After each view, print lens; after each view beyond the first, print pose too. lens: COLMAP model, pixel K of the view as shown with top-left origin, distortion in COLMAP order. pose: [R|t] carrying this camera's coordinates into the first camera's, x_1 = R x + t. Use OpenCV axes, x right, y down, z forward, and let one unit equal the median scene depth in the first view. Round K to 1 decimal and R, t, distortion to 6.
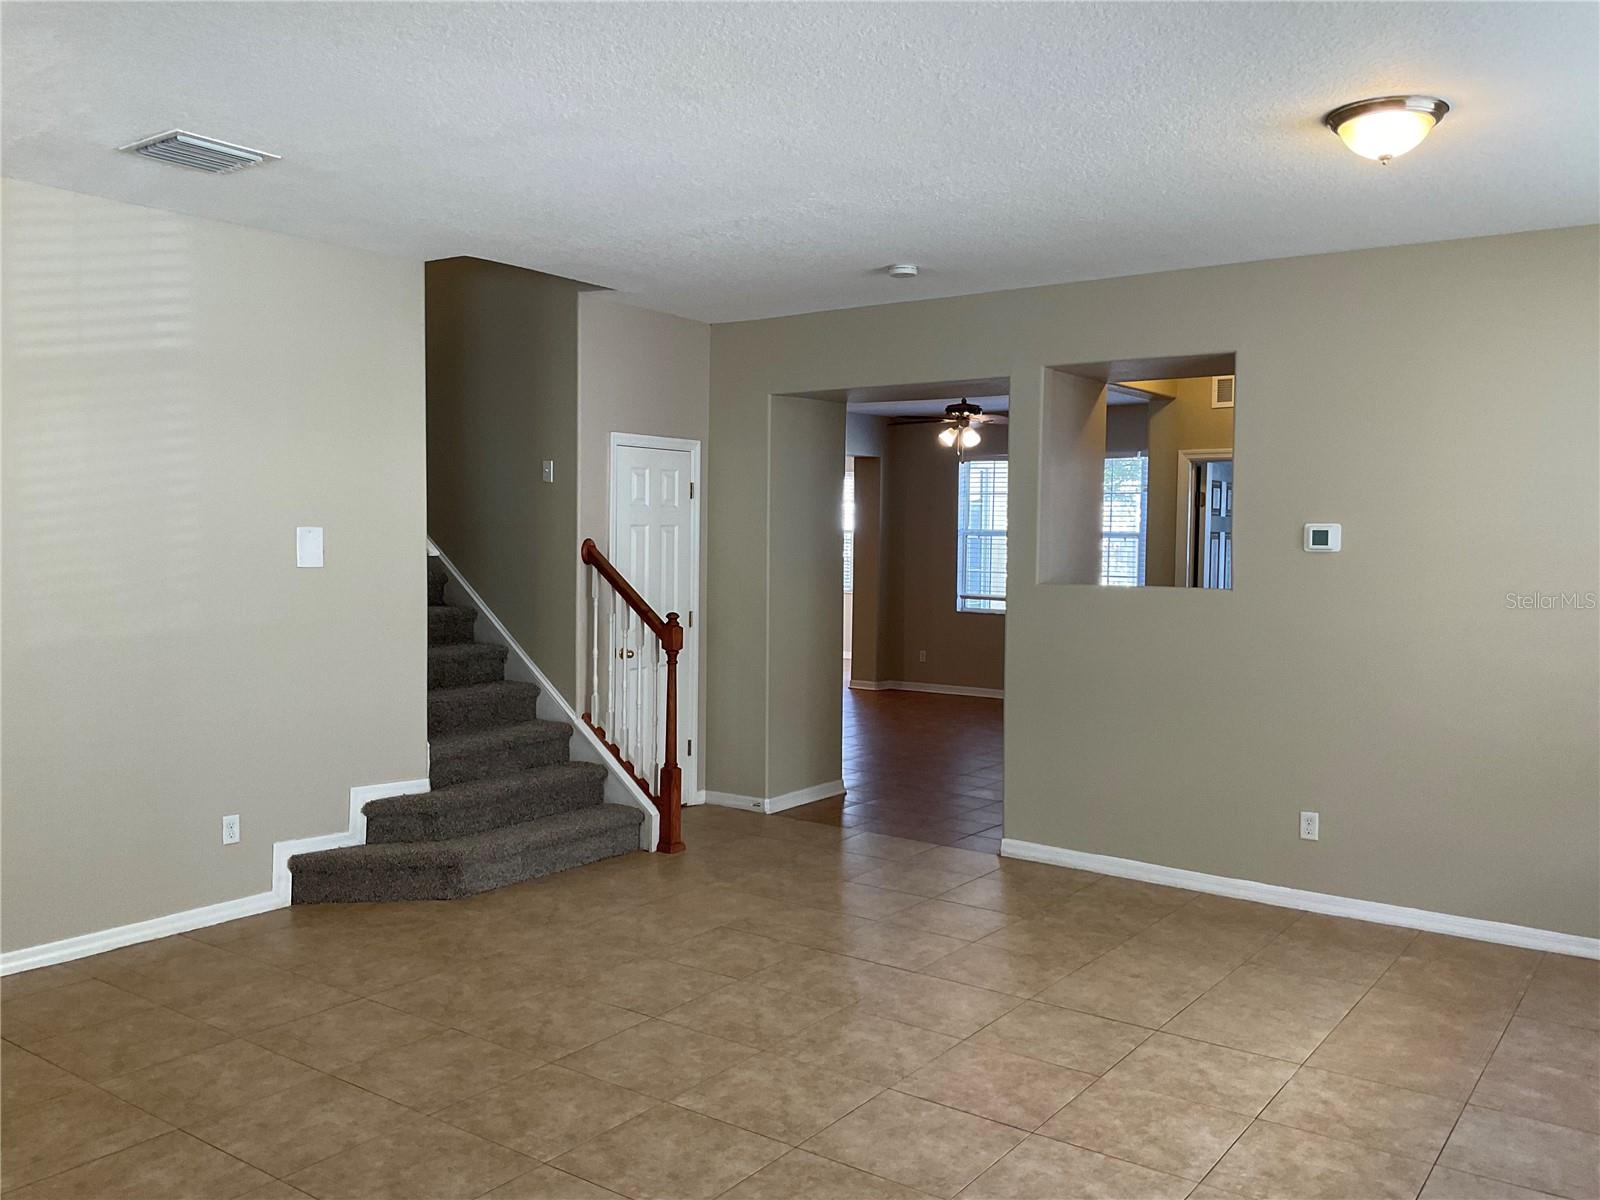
lens RADIAL K [[1306.6, 0, 800.6], [0, 1306.6, 600.4], [0, 0, 1]] dist [0.064703, -0.137366]
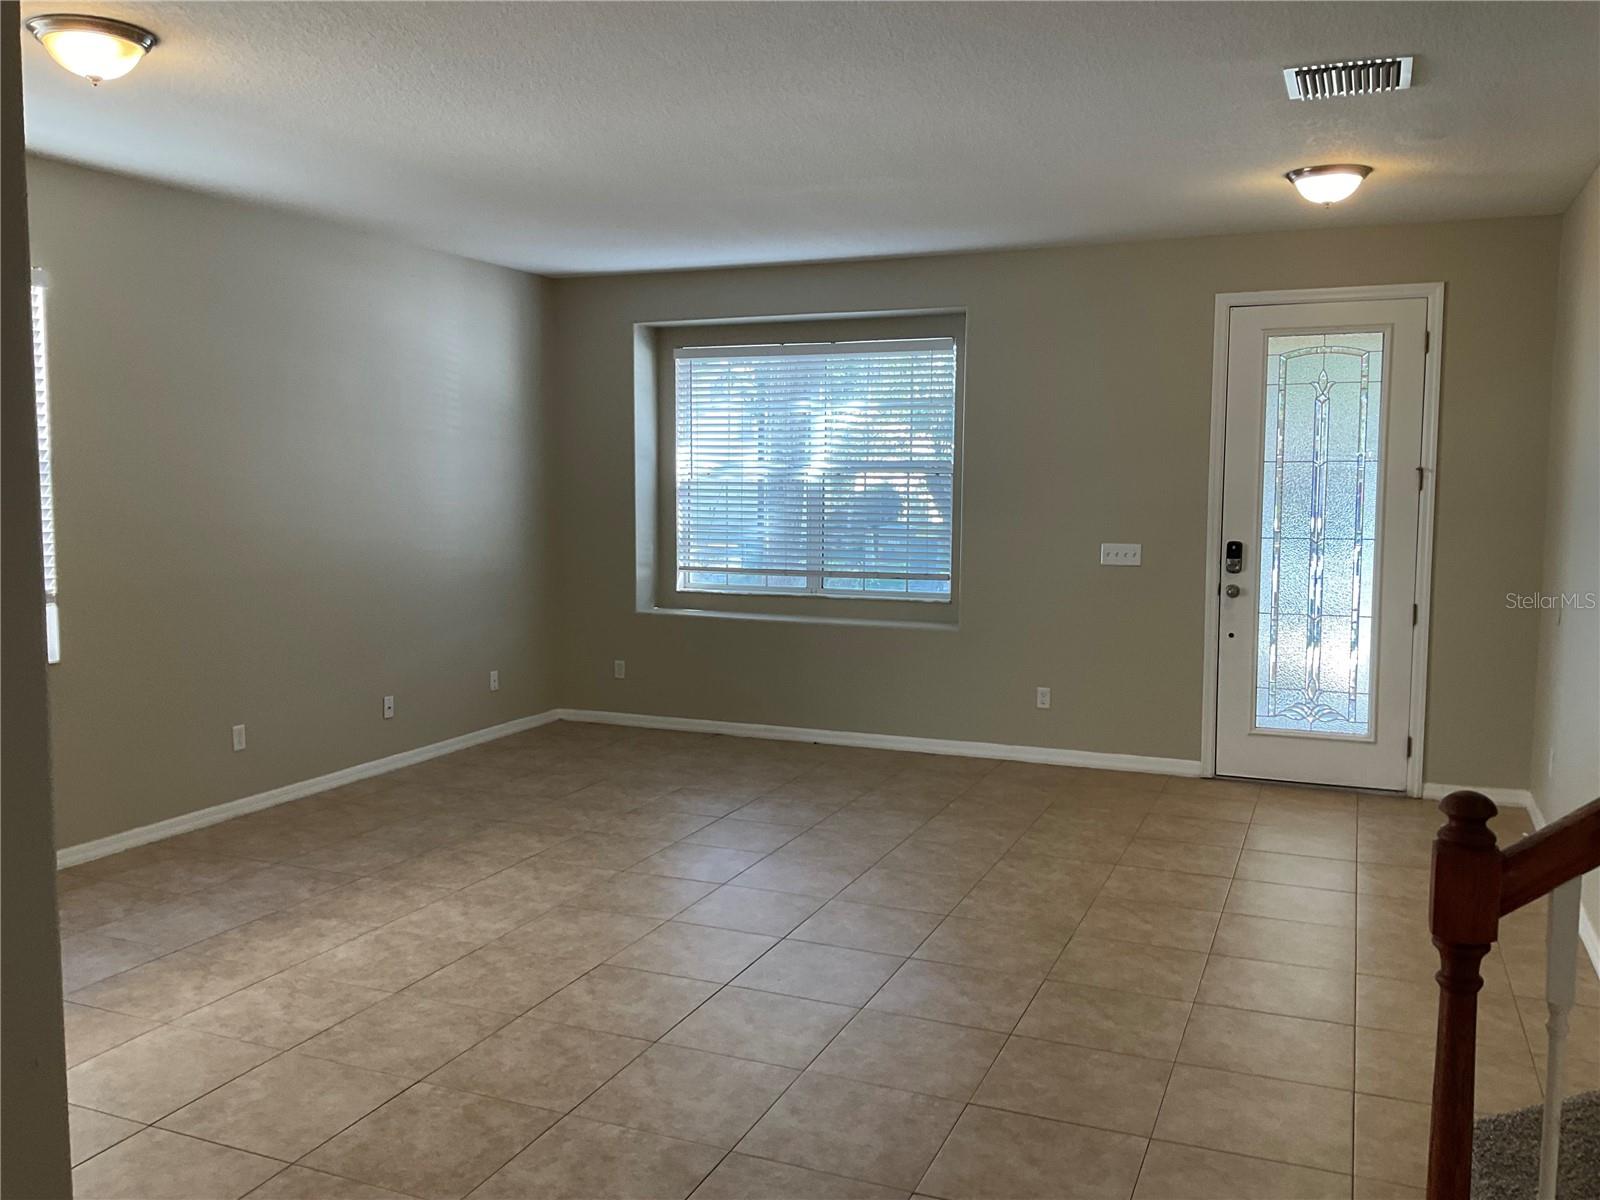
lens RADIAL K [[1306.6, 0, 802.1], [0, 1306.6, 597.2], [0, 0, 1]] dist [0.064703, -0.137366]
pose [[-0.973552, 0.005937, -0.228389, 0.155060], [-0.027018, 0.989656, 0.140893, -0.107362], [0.226863, 0.143337, -0.963321, 2.091093]]
